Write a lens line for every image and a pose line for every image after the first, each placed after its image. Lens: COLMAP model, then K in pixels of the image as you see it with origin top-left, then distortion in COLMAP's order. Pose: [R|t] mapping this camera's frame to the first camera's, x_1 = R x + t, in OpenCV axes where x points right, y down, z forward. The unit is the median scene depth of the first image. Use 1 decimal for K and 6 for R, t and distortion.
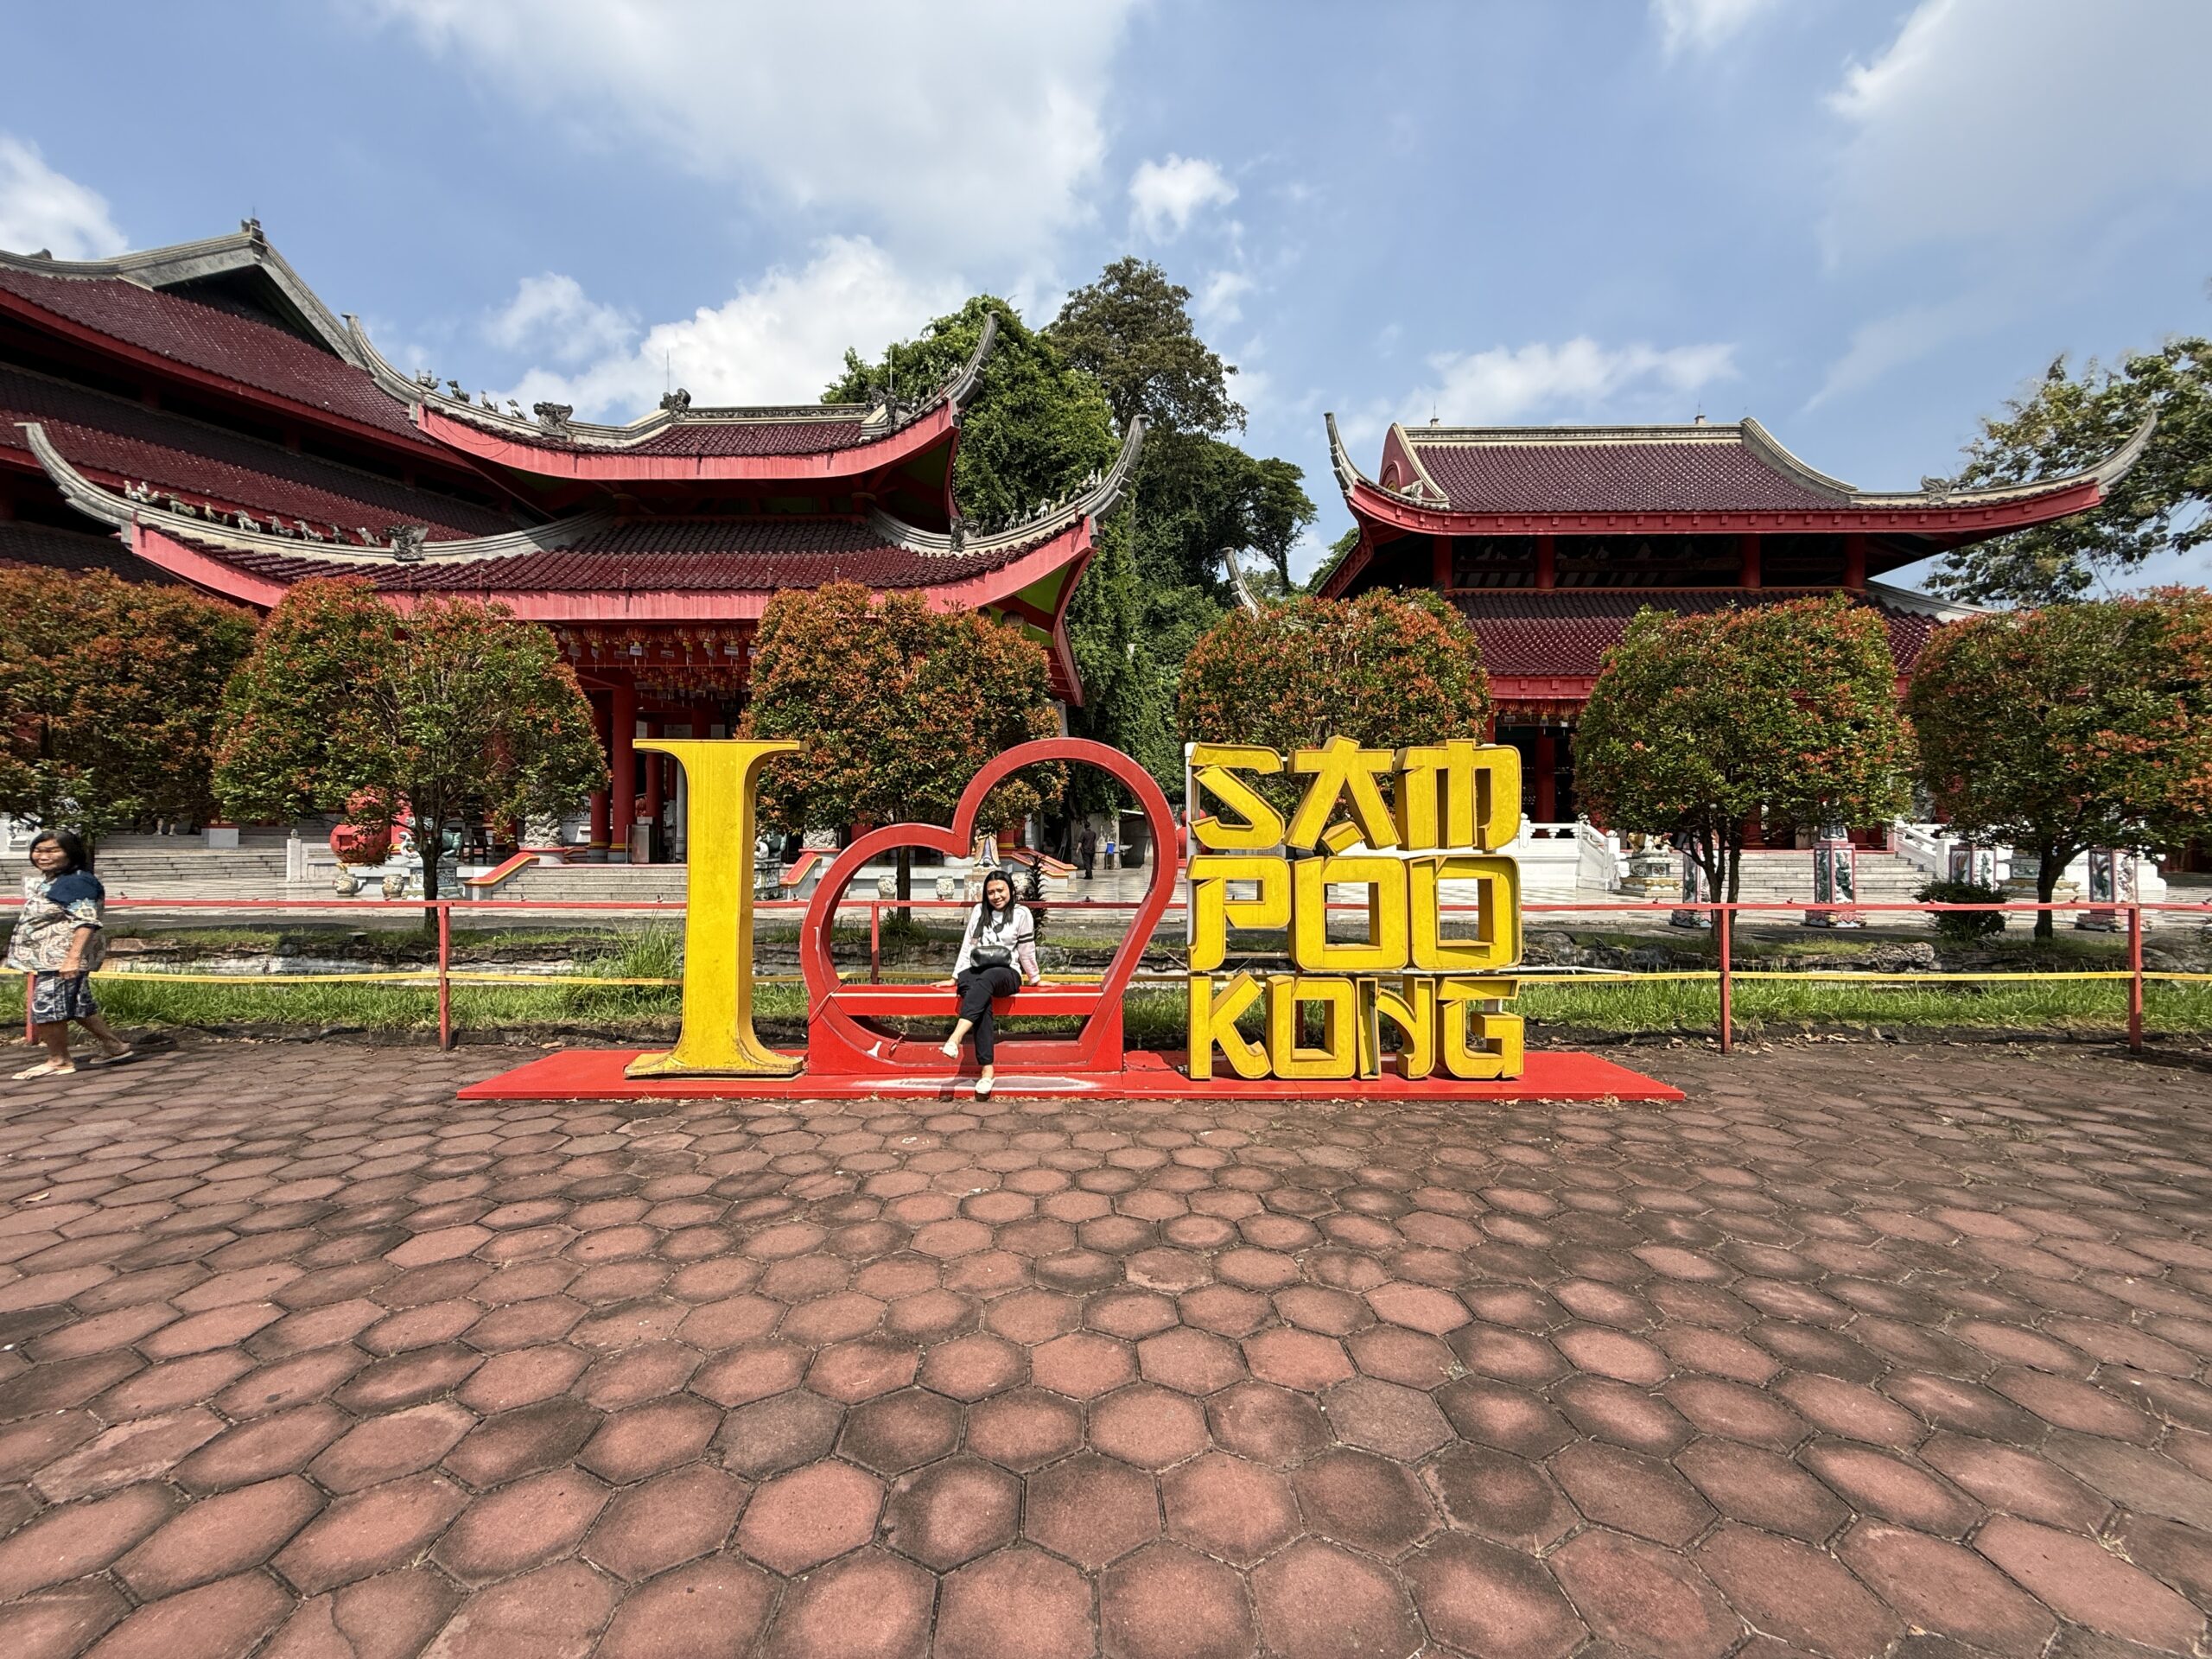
lens RADIAL K [[874.3, 0, 1103.0], [0, 874.3, 815.3], [0, 0, 1]] dist [-0.002515, -0.000176]
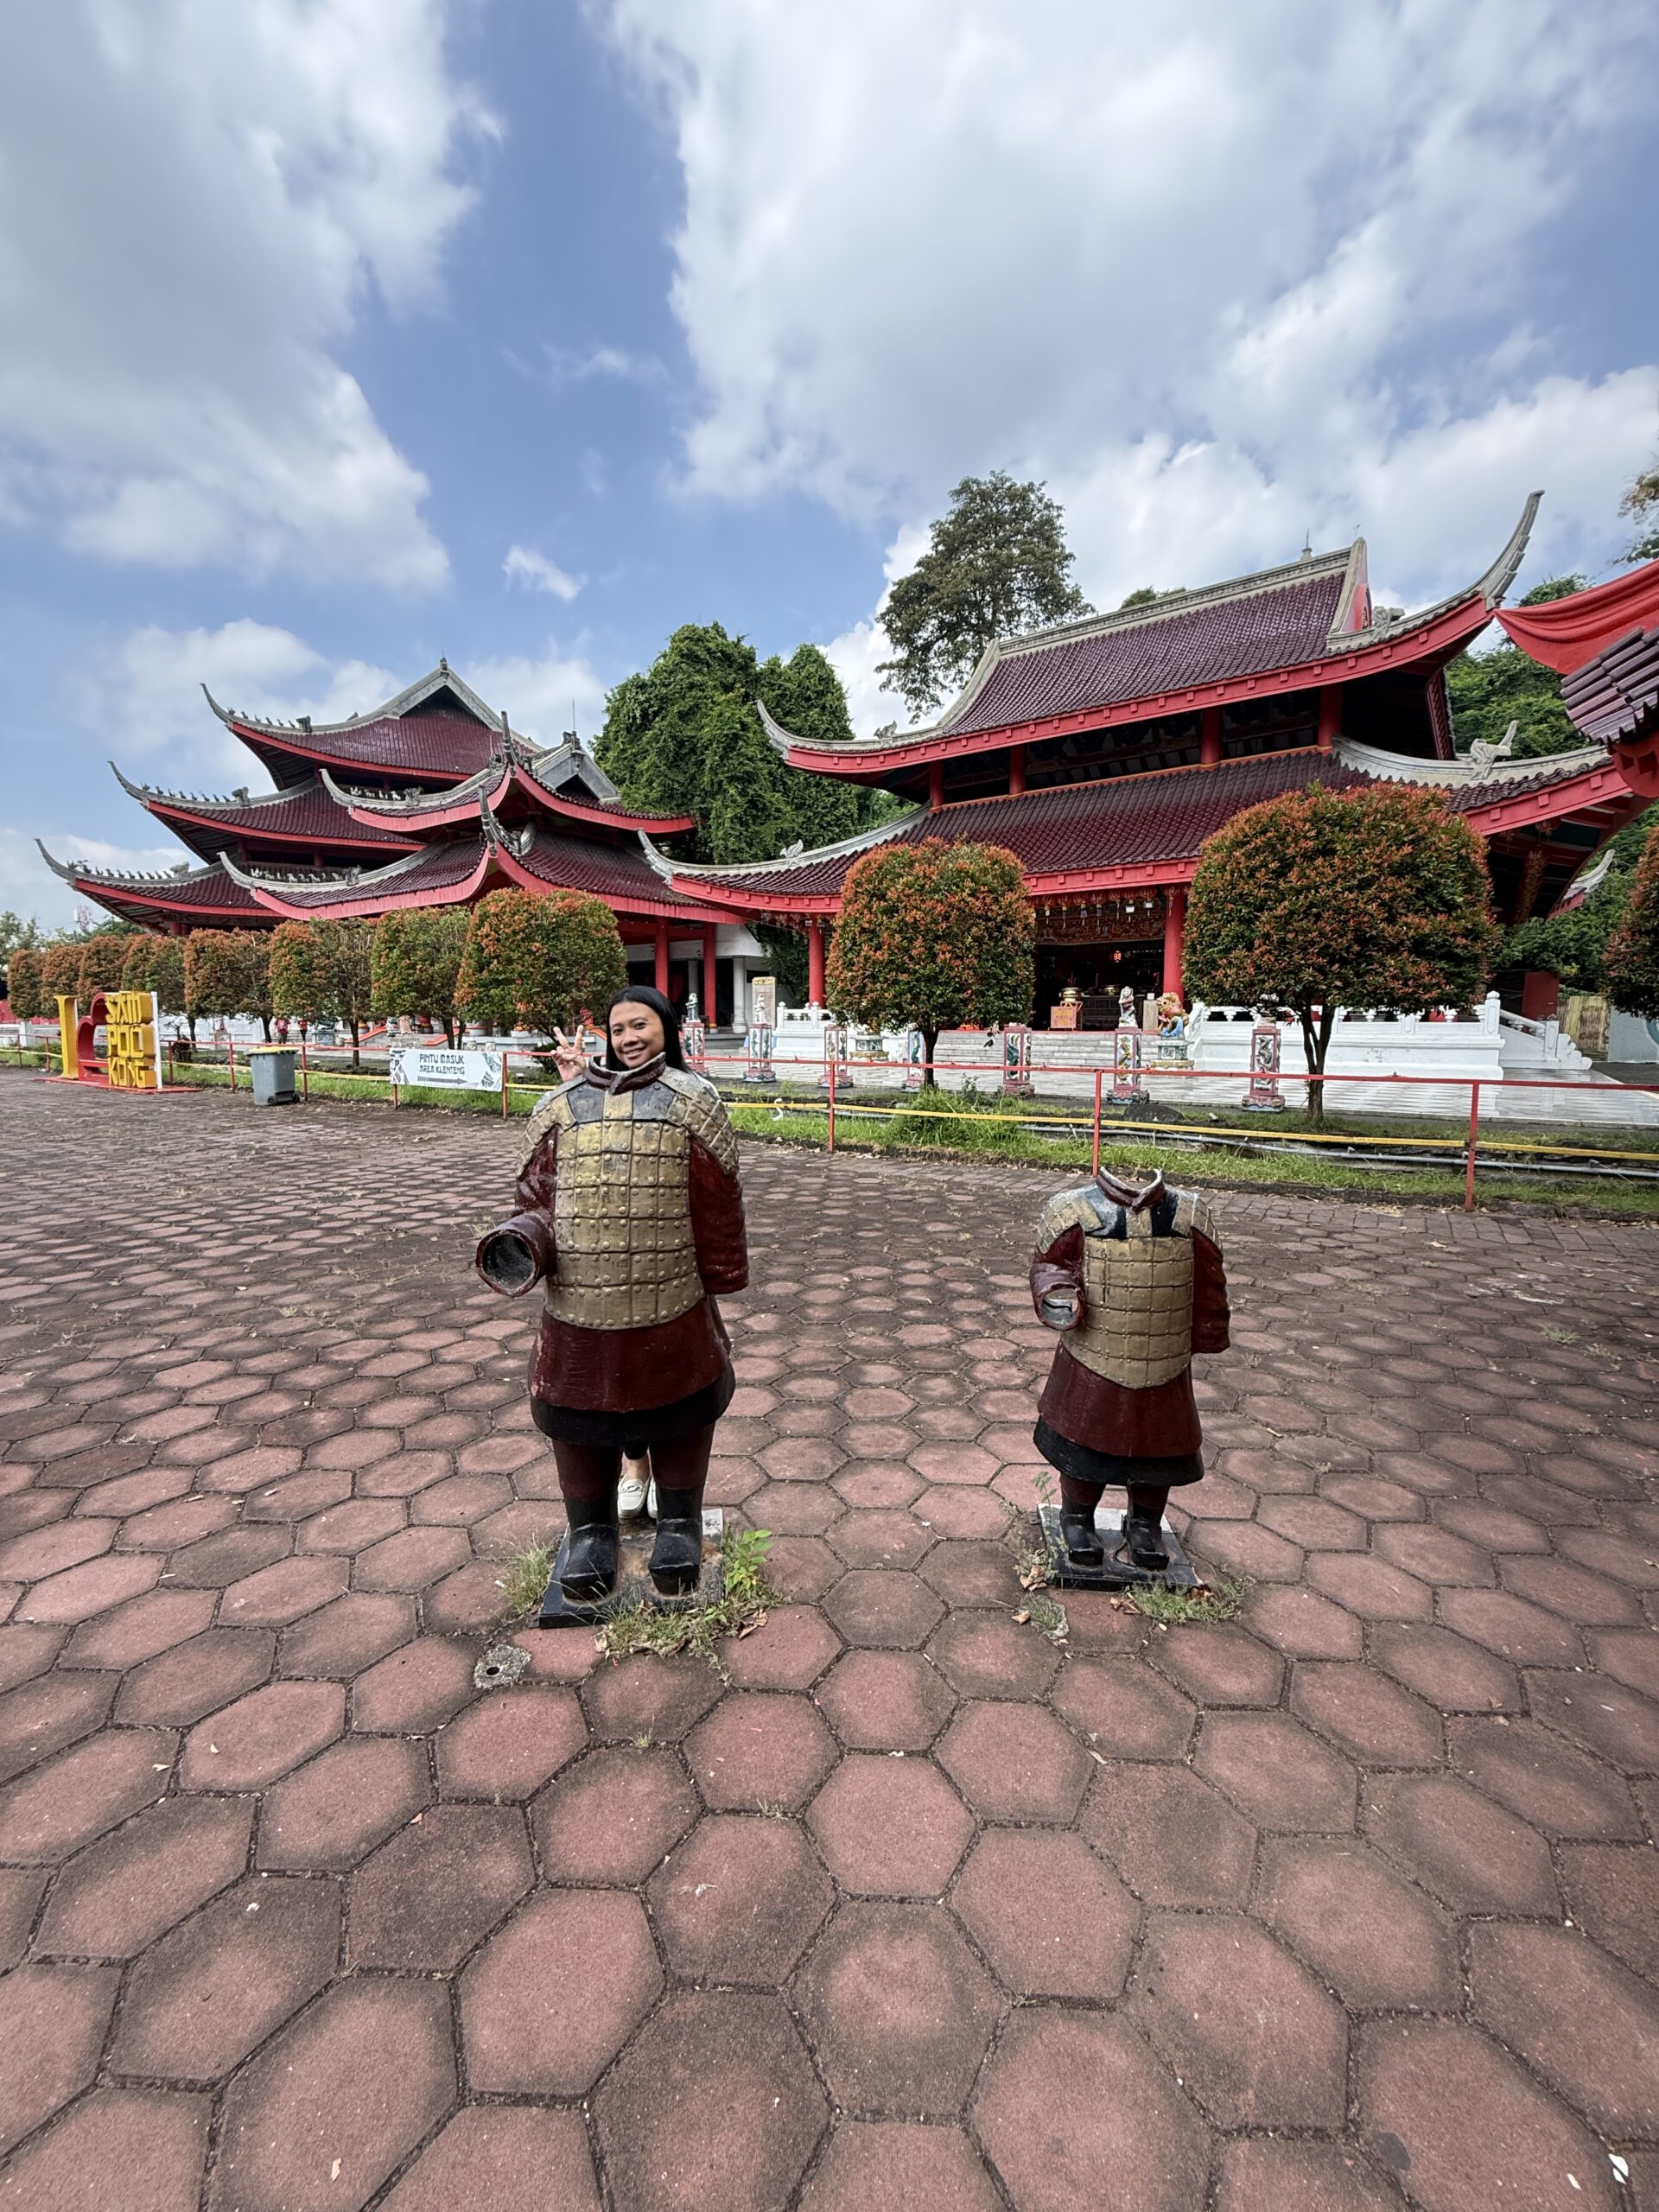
lens RADIAL K [[874.3, 0, 840.0], [0, 874.3, 1102.0], [0, 0, 1]] dist [-0.002515, -0.000176]
pose [[0.827485, 0.051055, -0.559162, 0.822805], [0.012244, 0.993980, 0.108876, 0.004175], [0.561355, -0.096939, 0.821878, -0.062734]]
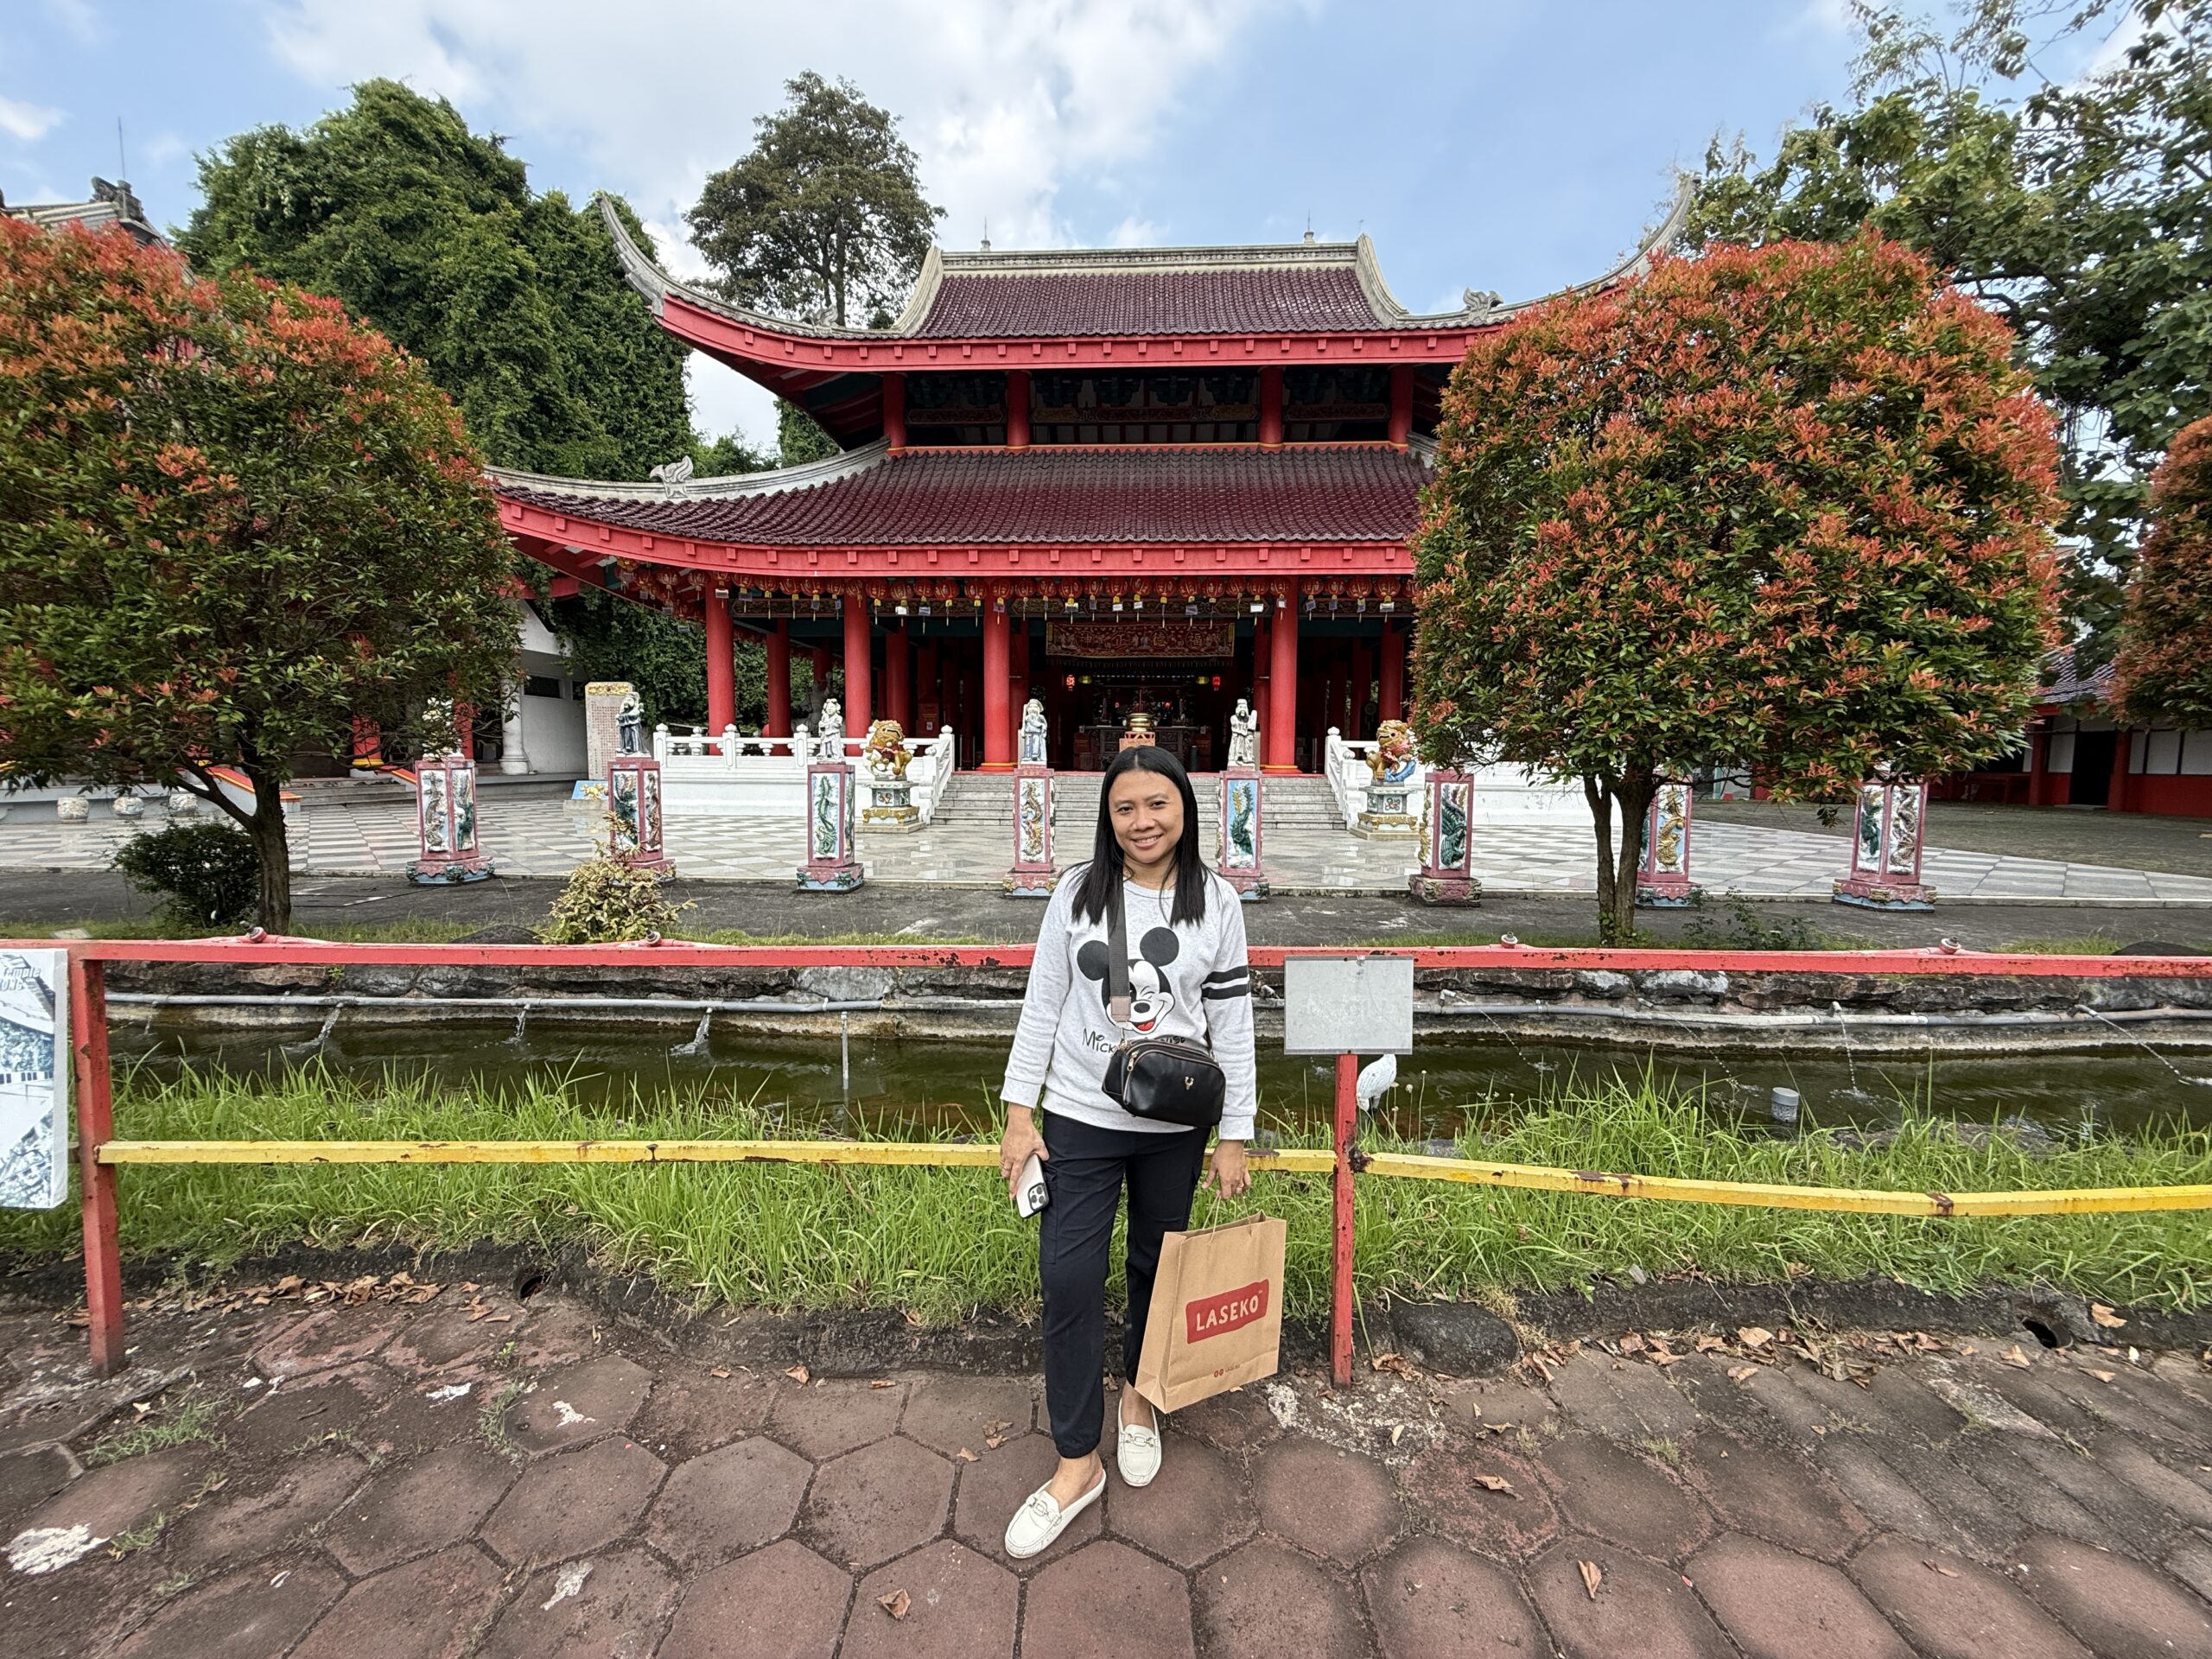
lens RADIAL K [[874.3, 0, 1119.5], [0, 874.3, 827.9], [0, 0, 1]] dist [-0.002515, -0.000176]
pose [[0.999674, 0.007168, -0.024507, 0.536497], [-0.004482, 0.994146, 0.107951, 0.004168], [0.025138, -0.107806, 0.993854, 0.132547]]
